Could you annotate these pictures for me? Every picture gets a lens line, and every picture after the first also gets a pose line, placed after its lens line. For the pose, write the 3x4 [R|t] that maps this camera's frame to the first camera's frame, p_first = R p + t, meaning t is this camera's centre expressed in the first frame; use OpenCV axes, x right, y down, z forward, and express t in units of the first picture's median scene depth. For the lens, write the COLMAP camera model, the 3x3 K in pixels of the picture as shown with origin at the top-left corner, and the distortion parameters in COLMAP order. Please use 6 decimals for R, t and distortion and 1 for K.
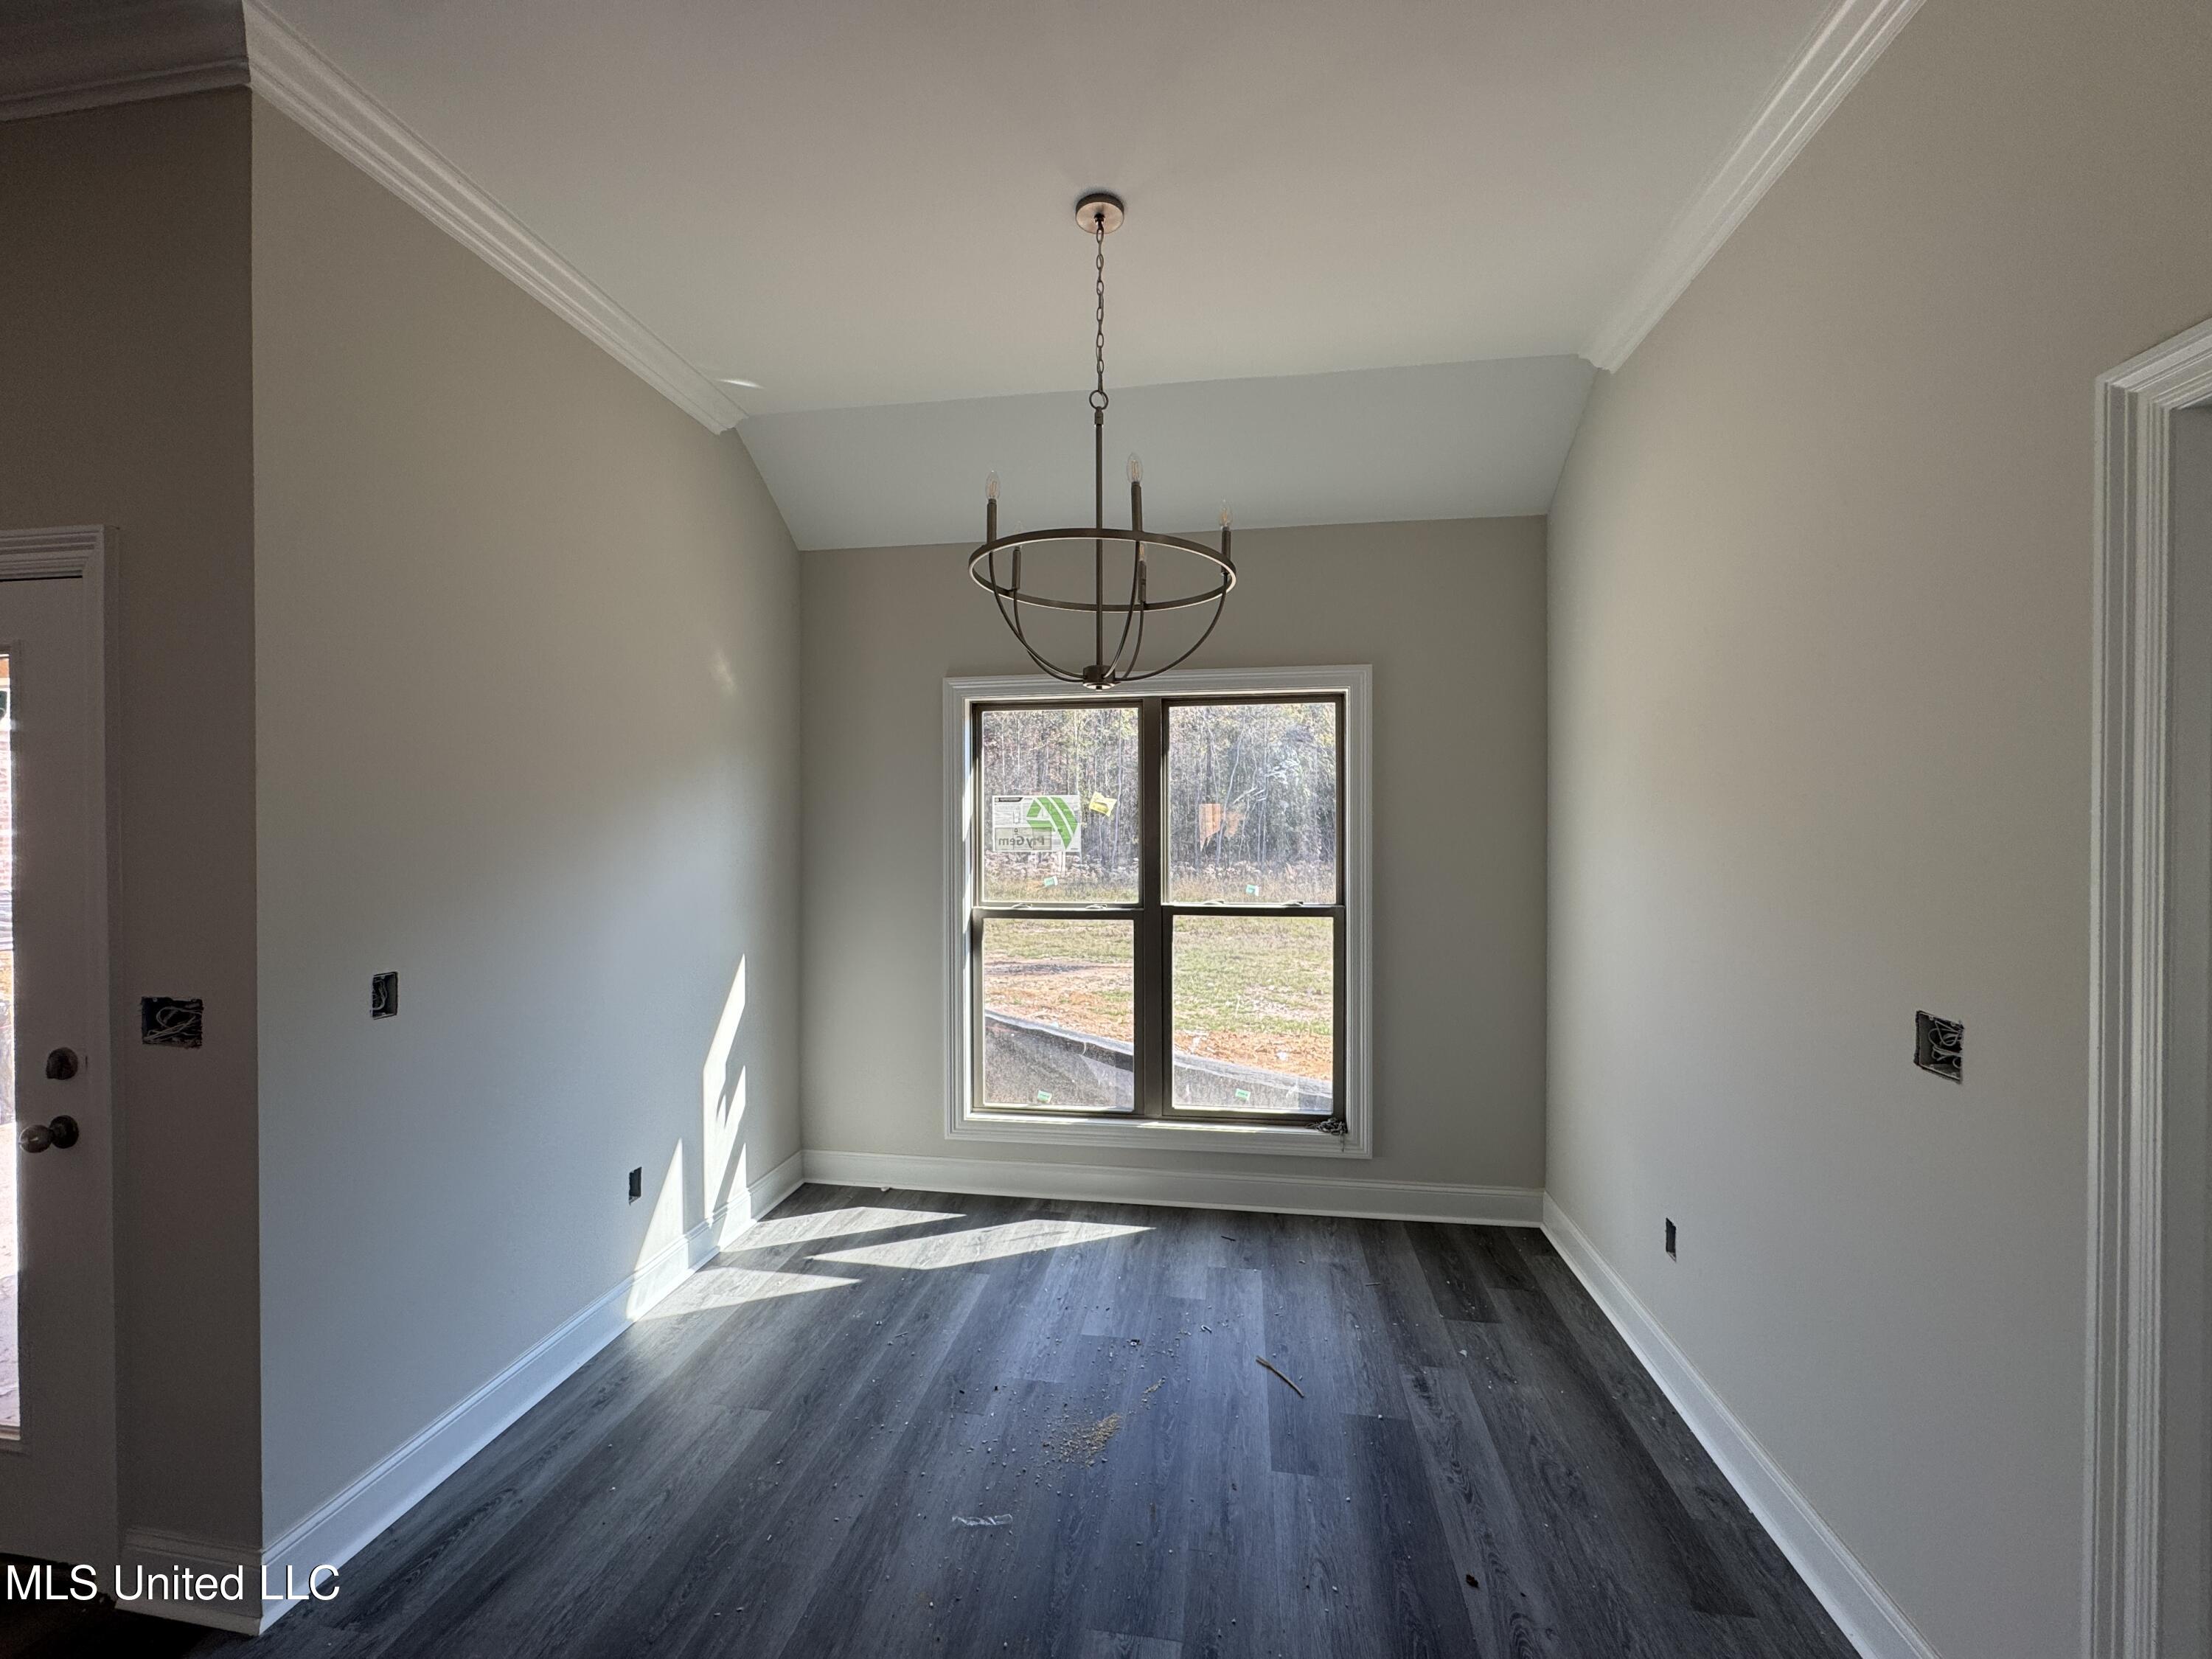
lens RADIAL K [[885.9, 0, 1106.6], [0, 885.9, 831.7], [0, 0, 1]] dist [-0.003042, 0.000055]
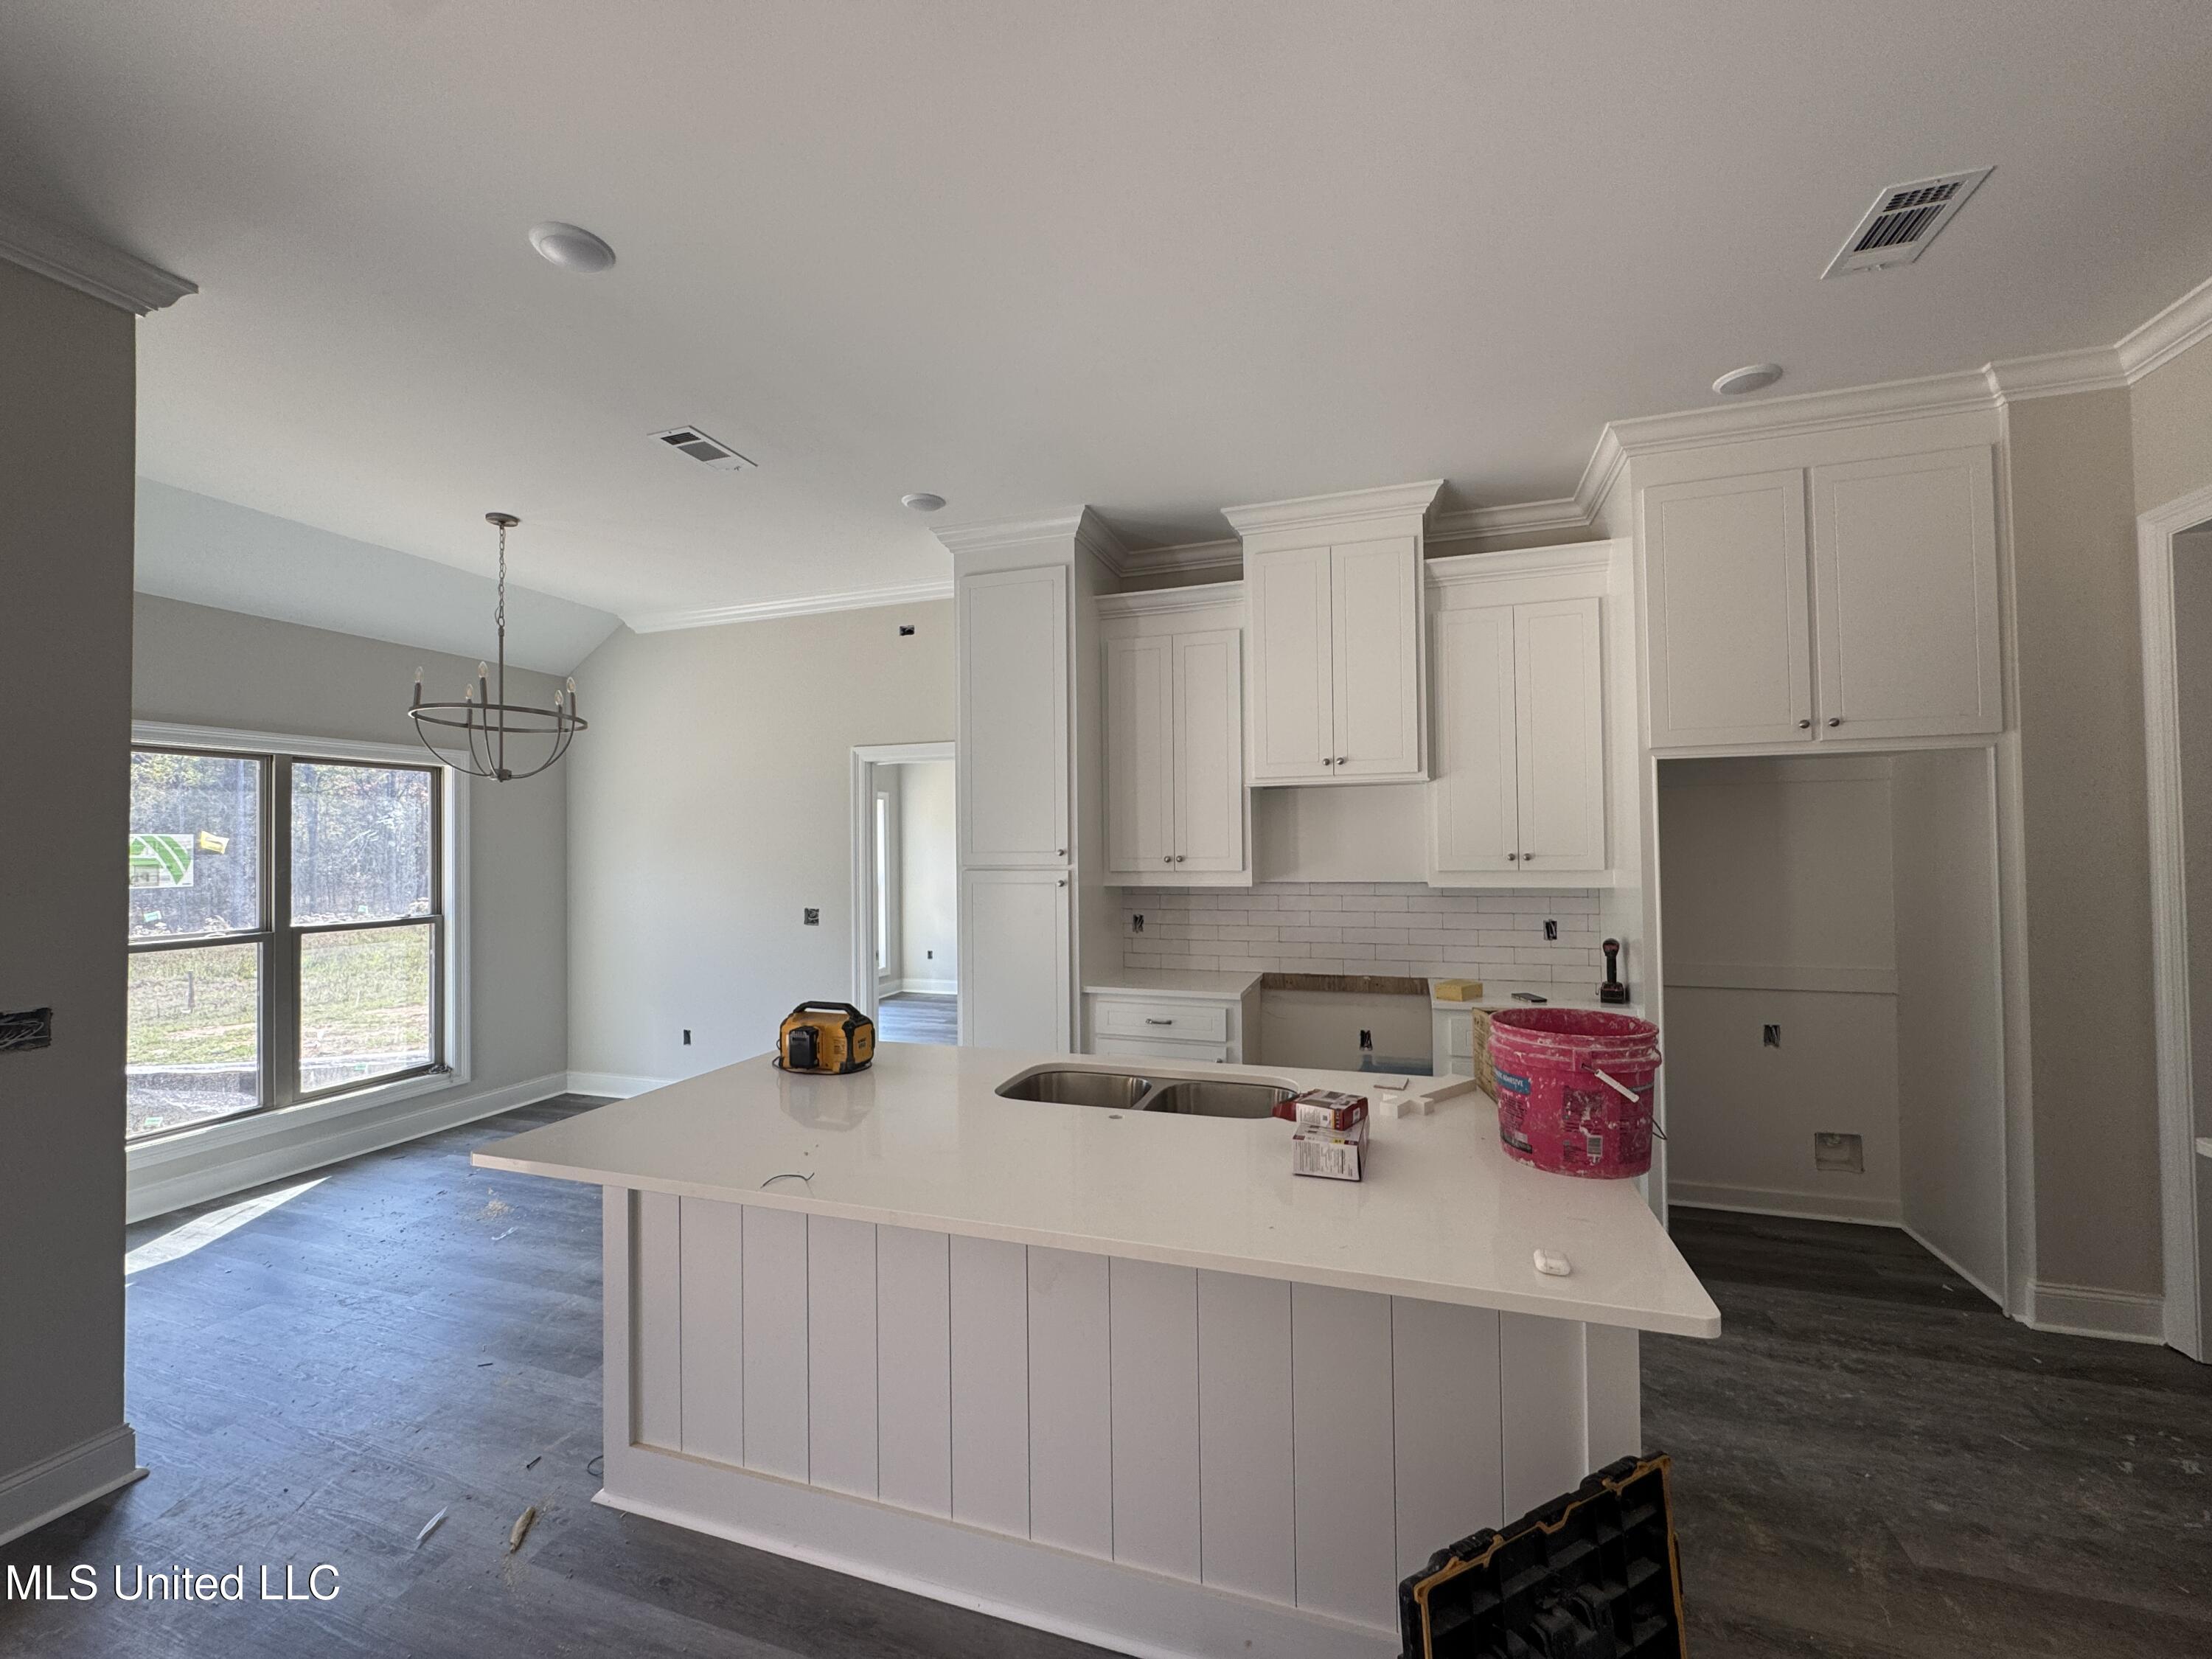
lens RADIAL K [[885.9, 0, 1106.6], [0, 885.9, 831.7], [0, 0, 1]] dist [-0.003042, 0.000055]
pose [[0.176693, 0.016313, 0.984131, -0.930772], [0.021687, 0.999555, -0.020463, 0.001831], [-0.984027, 0.024958, 0.176260, -0.310970]]
